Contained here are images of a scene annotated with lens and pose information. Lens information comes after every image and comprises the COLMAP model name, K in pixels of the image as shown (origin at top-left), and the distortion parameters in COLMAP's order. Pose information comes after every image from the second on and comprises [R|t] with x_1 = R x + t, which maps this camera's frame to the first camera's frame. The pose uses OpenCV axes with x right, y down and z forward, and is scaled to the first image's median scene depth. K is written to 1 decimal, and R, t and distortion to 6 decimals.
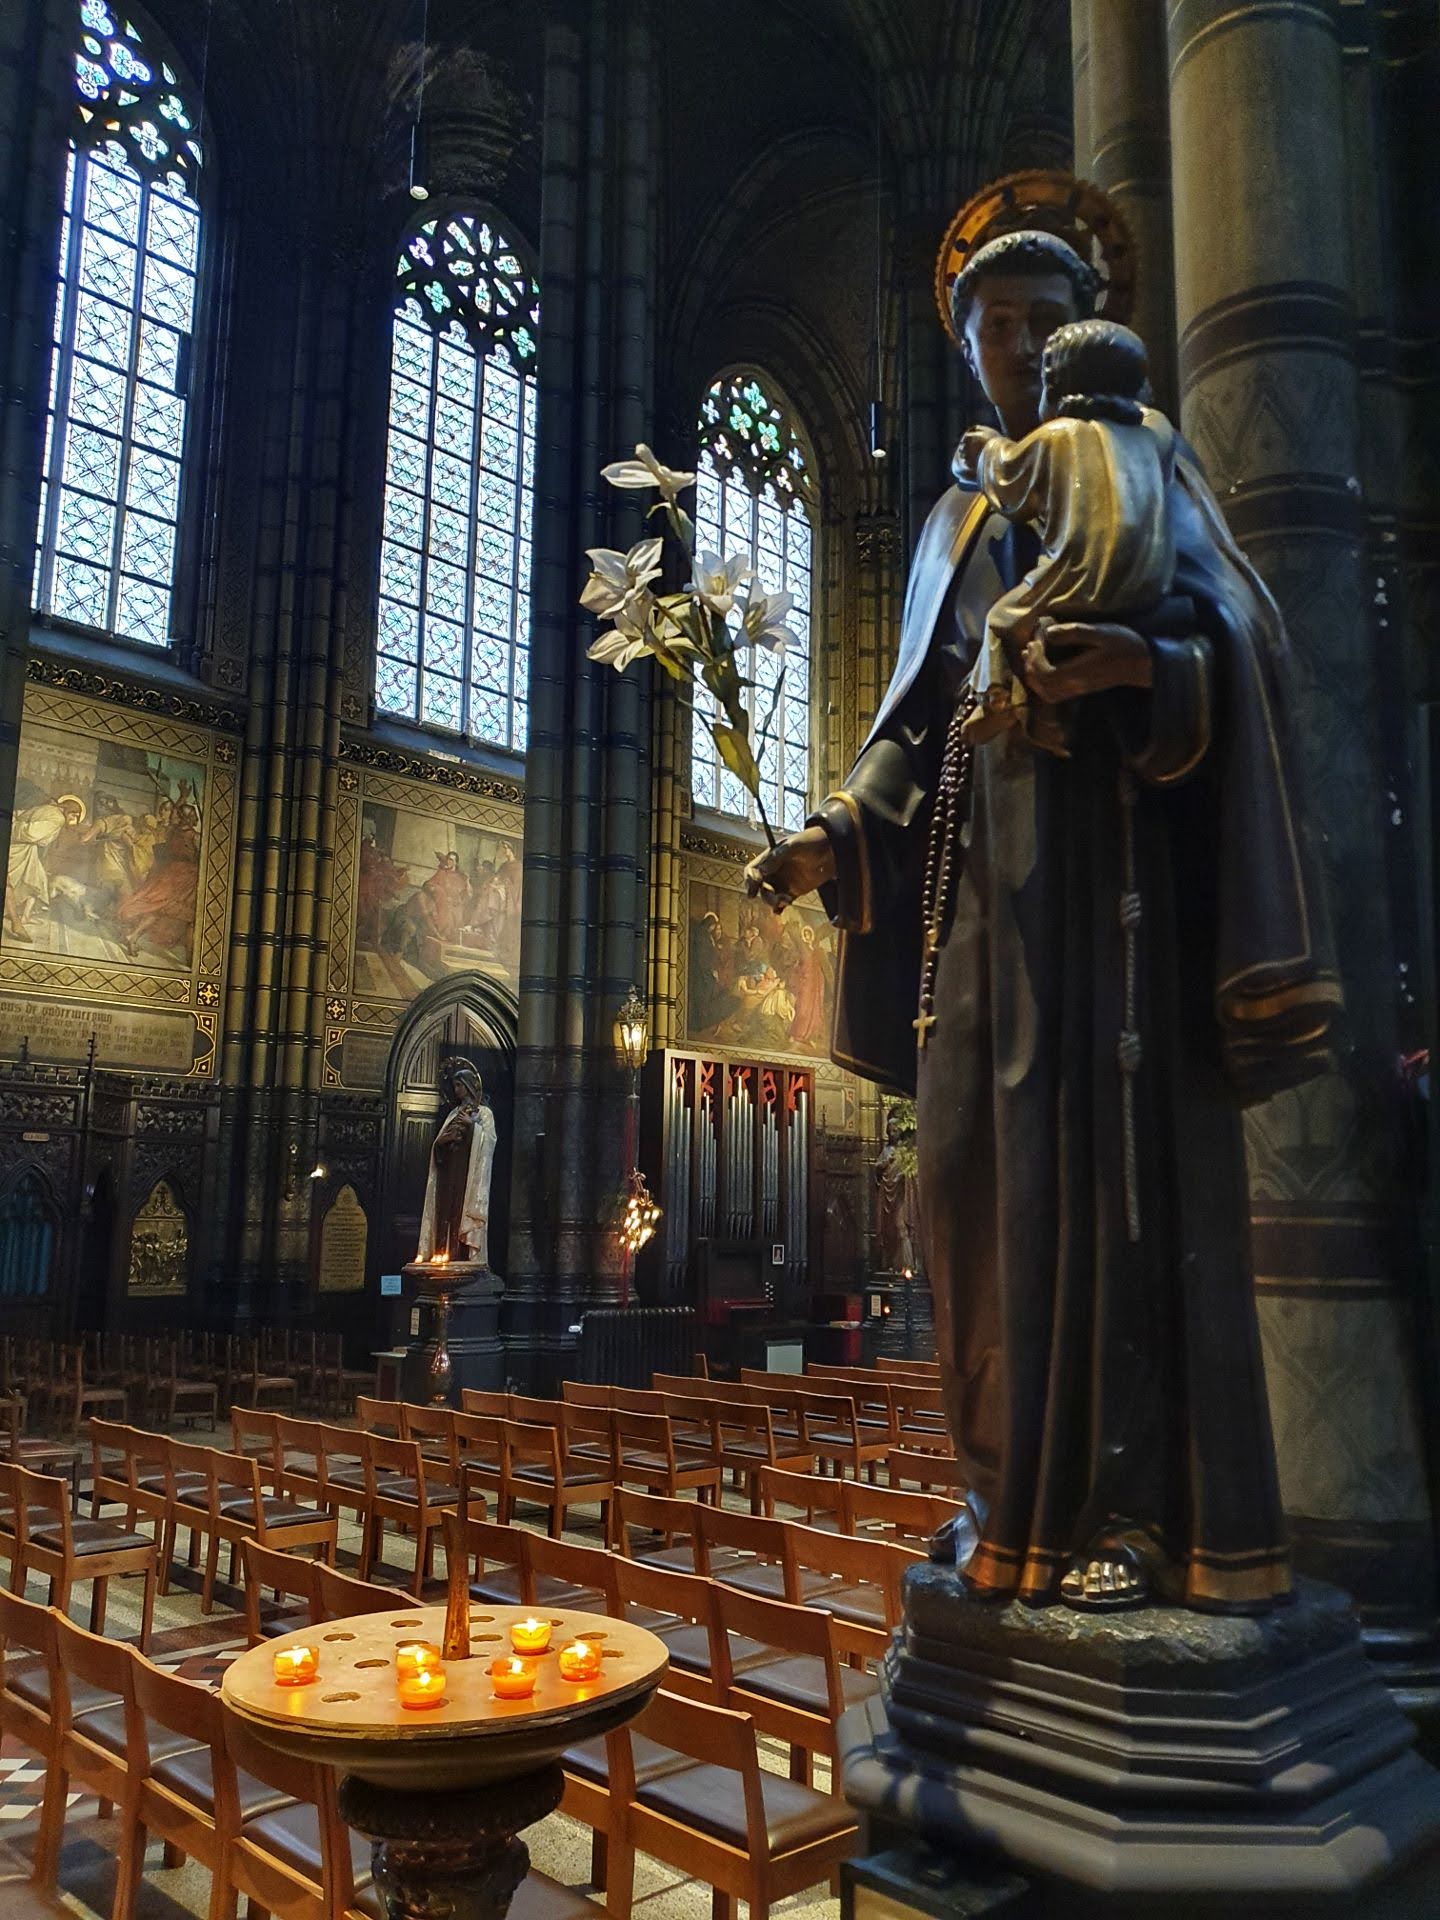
lens RADIAL K [[1460.7, 0, 722.1], [0, 1460.7, 971.5], [0, 0, 1]] dist [0.014312, -0.009926]
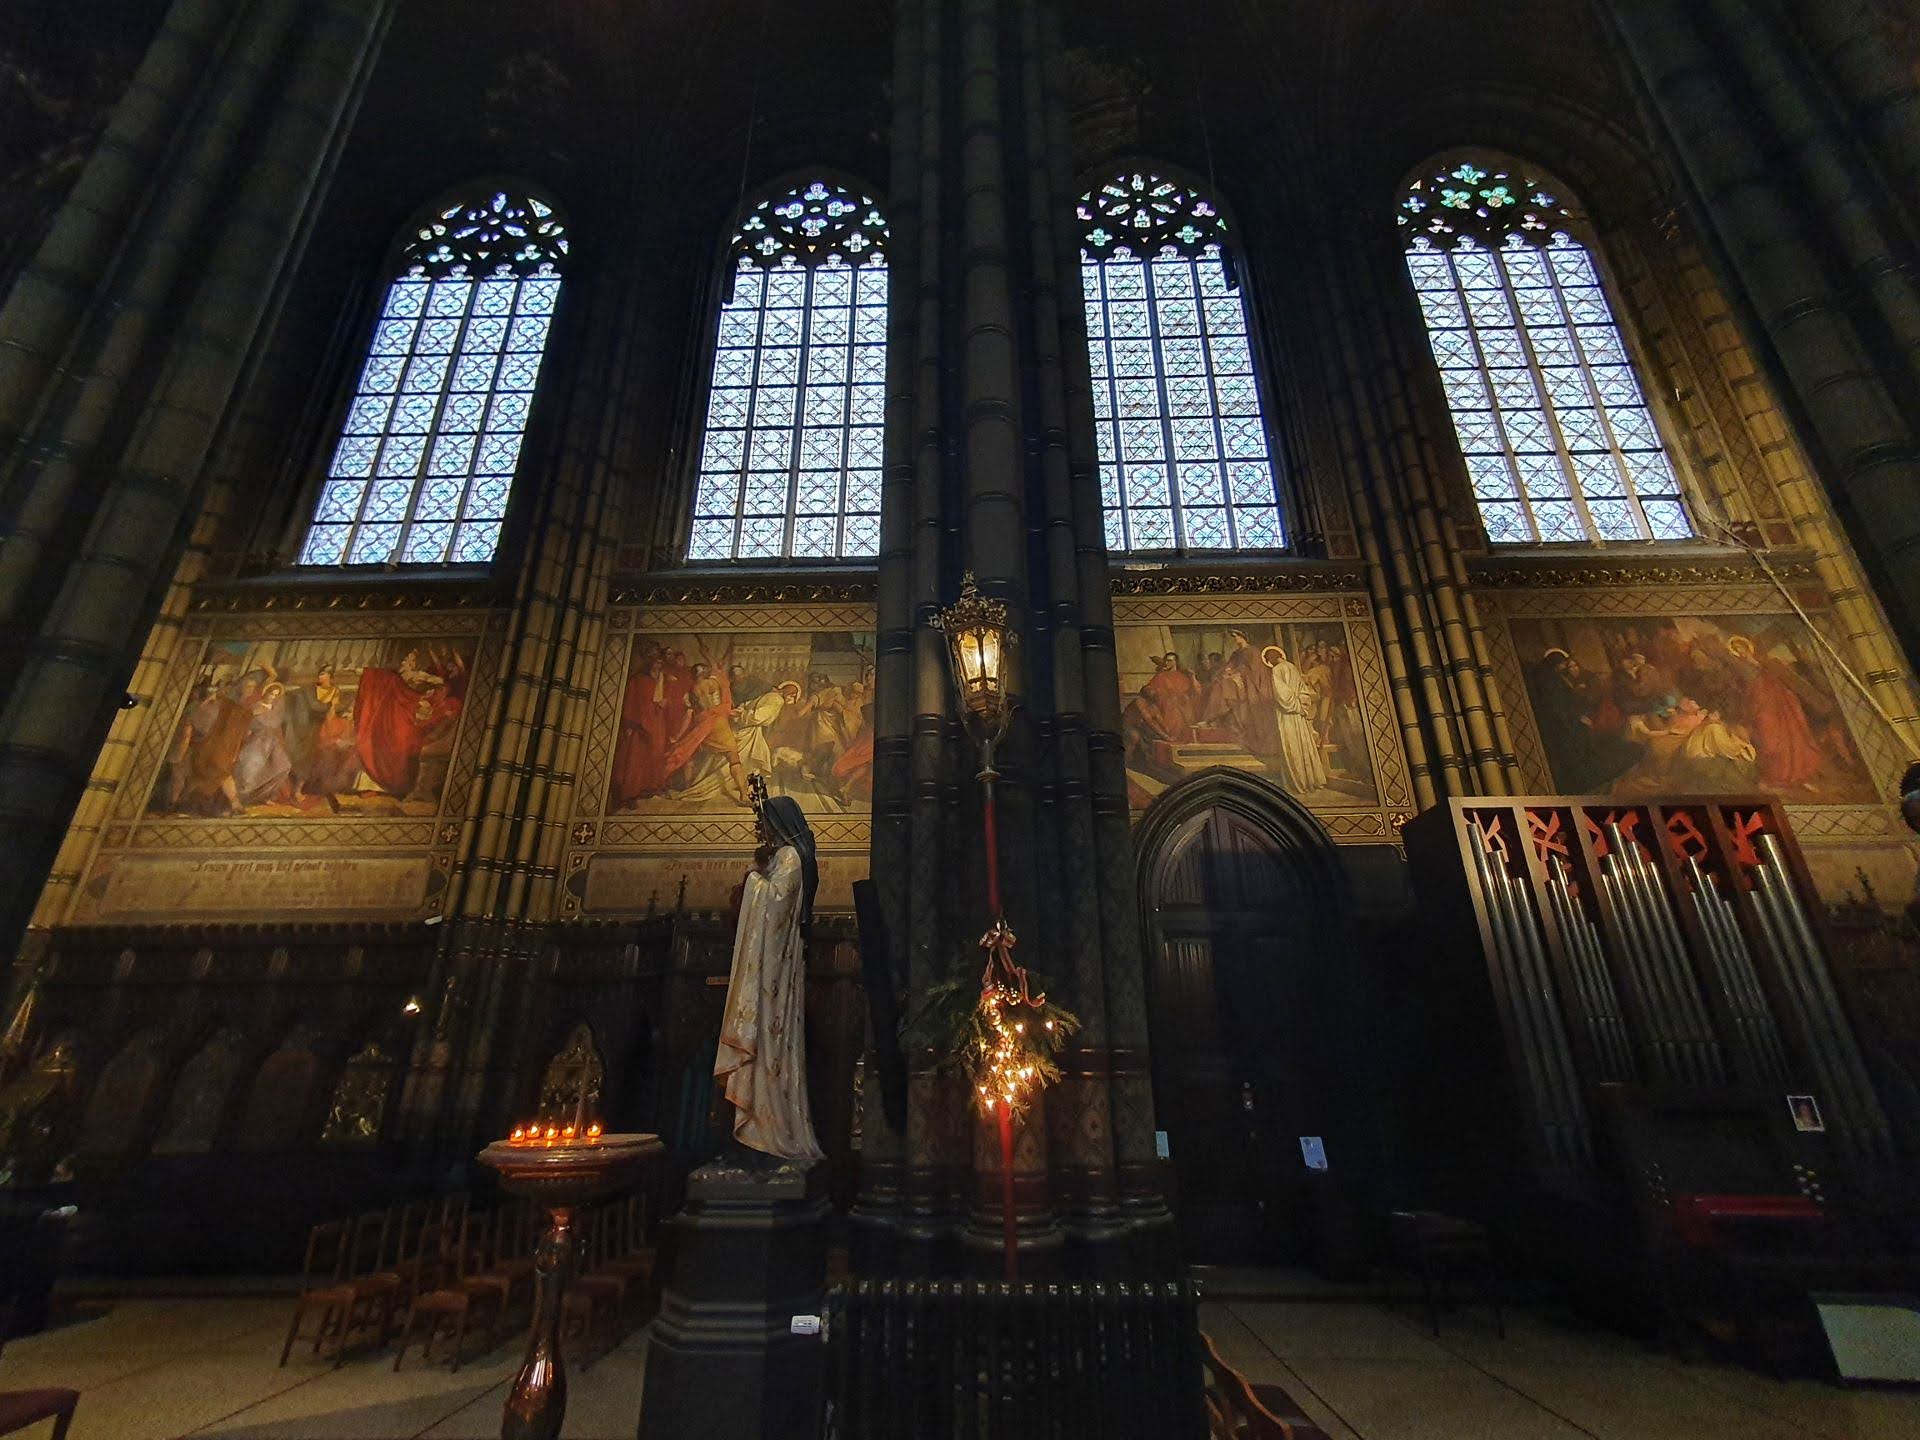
lens RADIAL K [[840.8, 0, 959.1], [0, 840.8, 704.1], [0, 0, 1]] dist [0.011921, -0.001658]
pose [[0.692615, -0.294916, -0.658263, 0.072969], [0.133937, 0.949309, -0.284384, 0.087995], [0.708764, 0.108803, 0.697005, 0.513324]]
